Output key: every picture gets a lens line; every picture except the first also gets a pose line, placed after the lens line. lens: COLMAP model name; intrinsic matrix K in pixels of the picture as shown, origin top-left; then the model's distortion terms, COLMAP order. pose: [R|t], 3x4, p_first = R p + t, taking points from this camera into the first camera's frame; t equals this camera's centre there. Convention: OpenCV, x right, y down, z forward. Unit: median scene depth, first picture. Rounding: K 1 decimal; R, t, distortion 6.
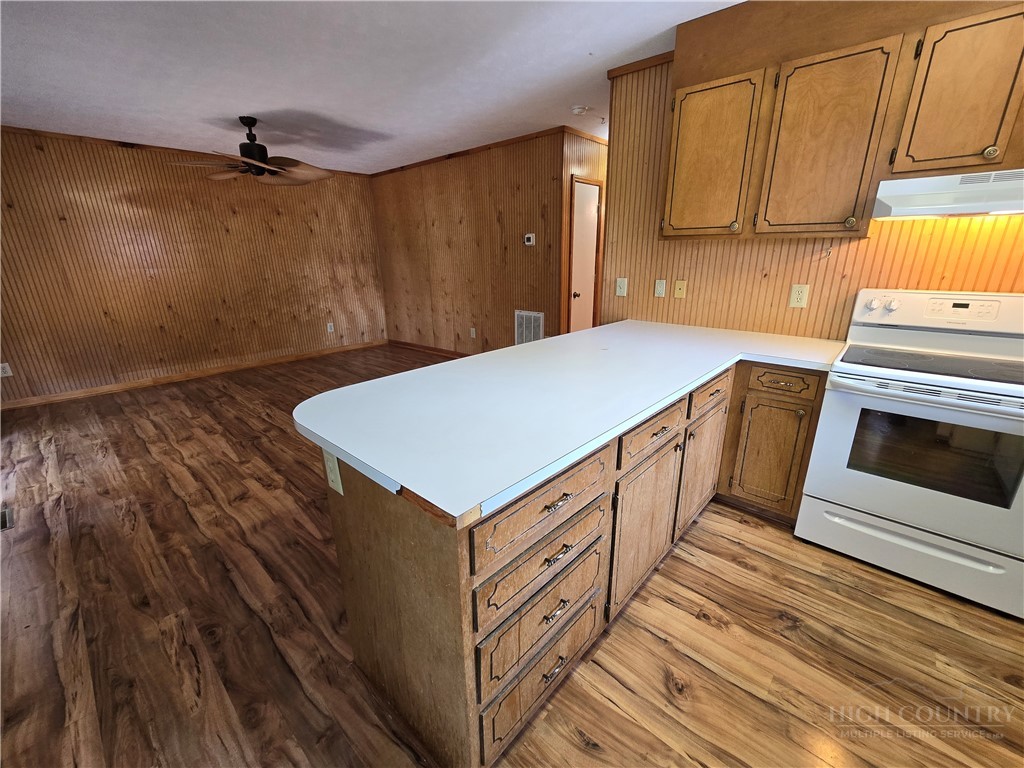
lens RADIAL K [[419.6, 0, 512.0], [0, 419.6, 384.0], [0, 0, 1]] dist [0.002807, -0.000271]
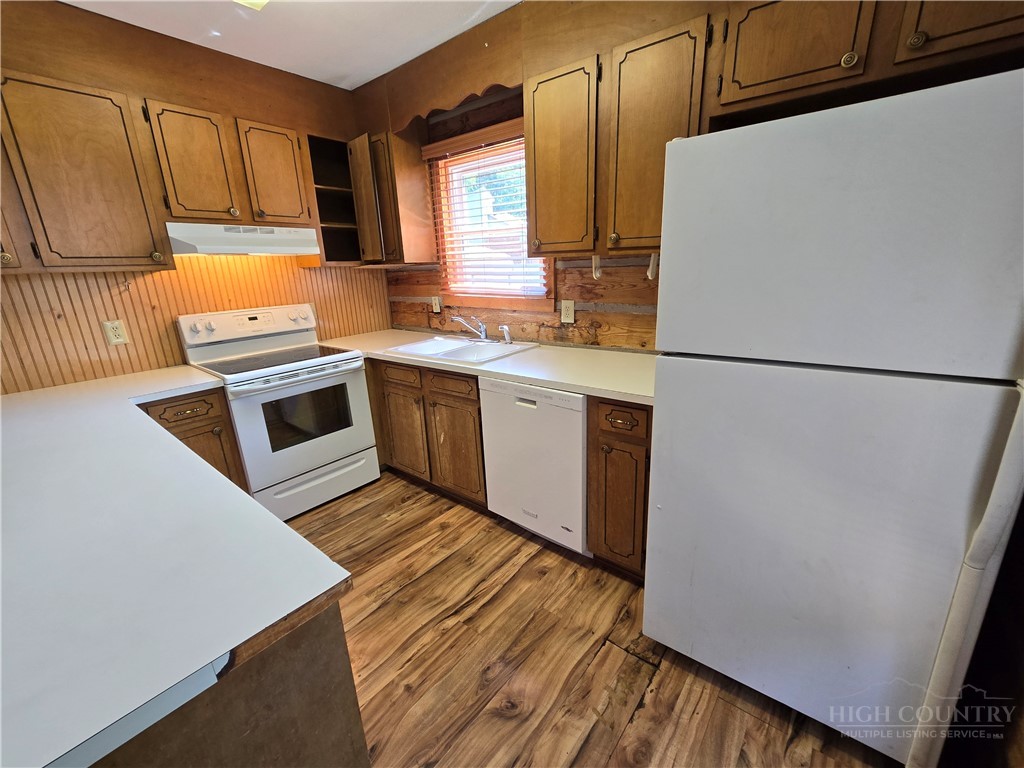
lens RADIAL K [[427.2, 0, 512.0], [0, 427.2, 384.0], [0, 0, 1]] dist [-0.000330, -0.000303]
pose [[-0.046604, -0.258805, 0.964805, -0.404990], [0.335171, 0.905810, 0.259170, -0.074526], [-0.941004, 0.335453, 0.044530, 0.223220]]
